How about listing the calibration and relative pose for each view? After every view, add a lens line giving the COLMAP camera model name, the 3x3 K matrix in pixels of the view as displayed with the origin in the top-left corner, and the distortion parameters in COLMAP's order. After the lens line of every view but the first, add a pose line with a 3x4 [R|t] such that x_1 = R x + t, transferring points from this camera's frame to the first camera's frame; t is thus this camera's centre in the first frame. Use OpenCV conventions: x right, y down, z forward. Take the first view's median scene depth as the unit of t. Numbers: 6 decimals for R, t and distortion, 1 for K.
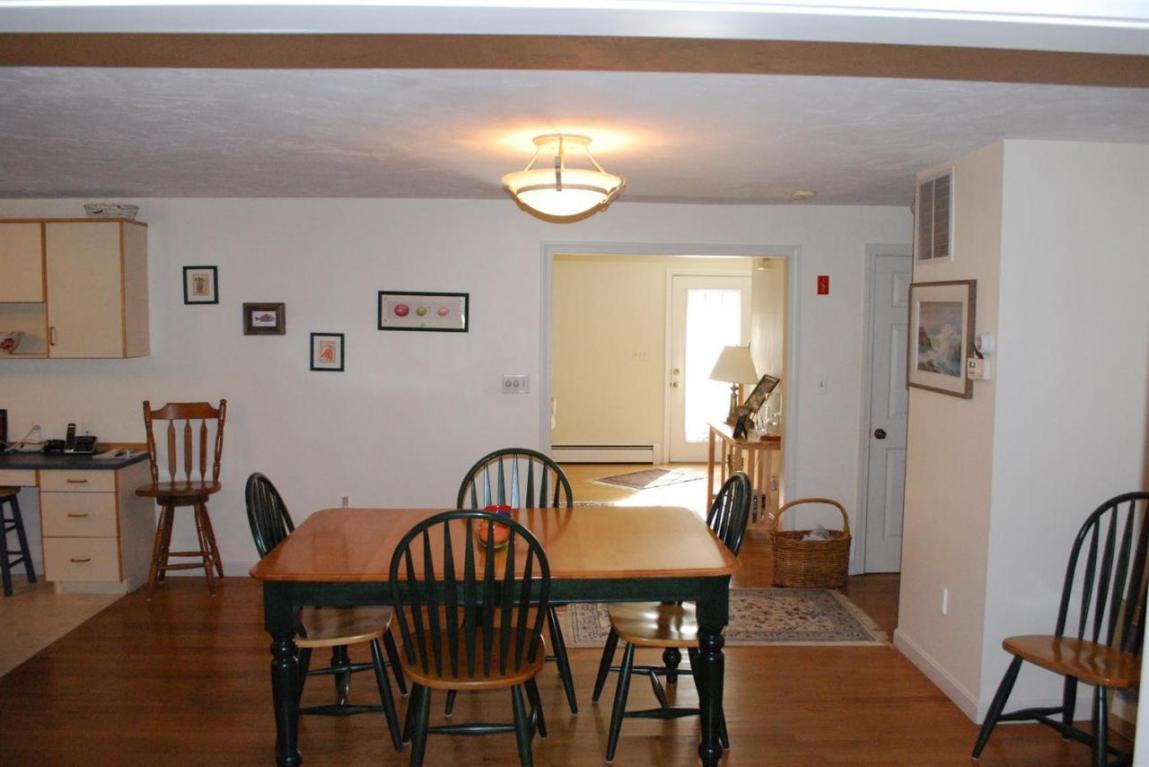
lens RADIAL K [[905.3, 0, 580.4], [0, 905.3, 392.8], [0, 0, 1]] dist [-0.085689, 0.017850]
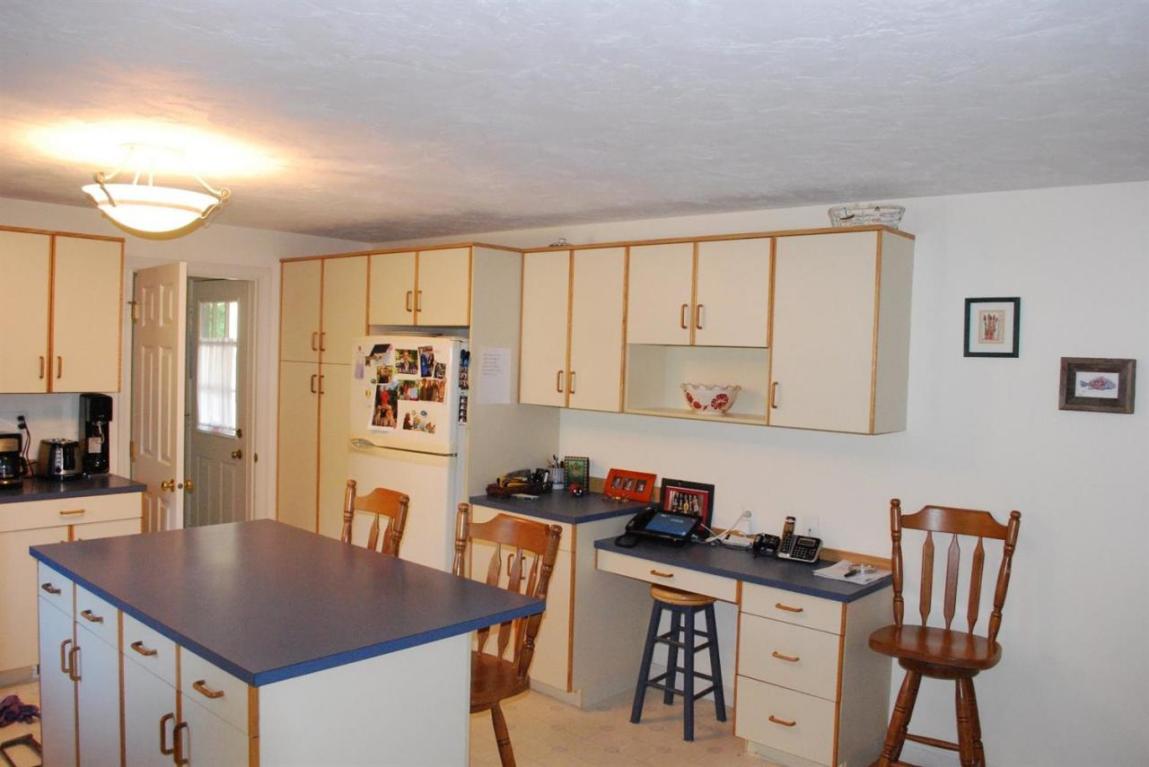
lens RADIAL K [[905.3, 0, 570.3], [0, 905.3, 390.4], [0, 0, 1]] dist [-0.085689, 0.017850]
pose [[0.705844, 0.052658, -0.706407, -0.192475], [-0.081646, 0.996635, -0.007289, -0.047702], [0.703646, 0.062820, 0.707768, 0.348845]]
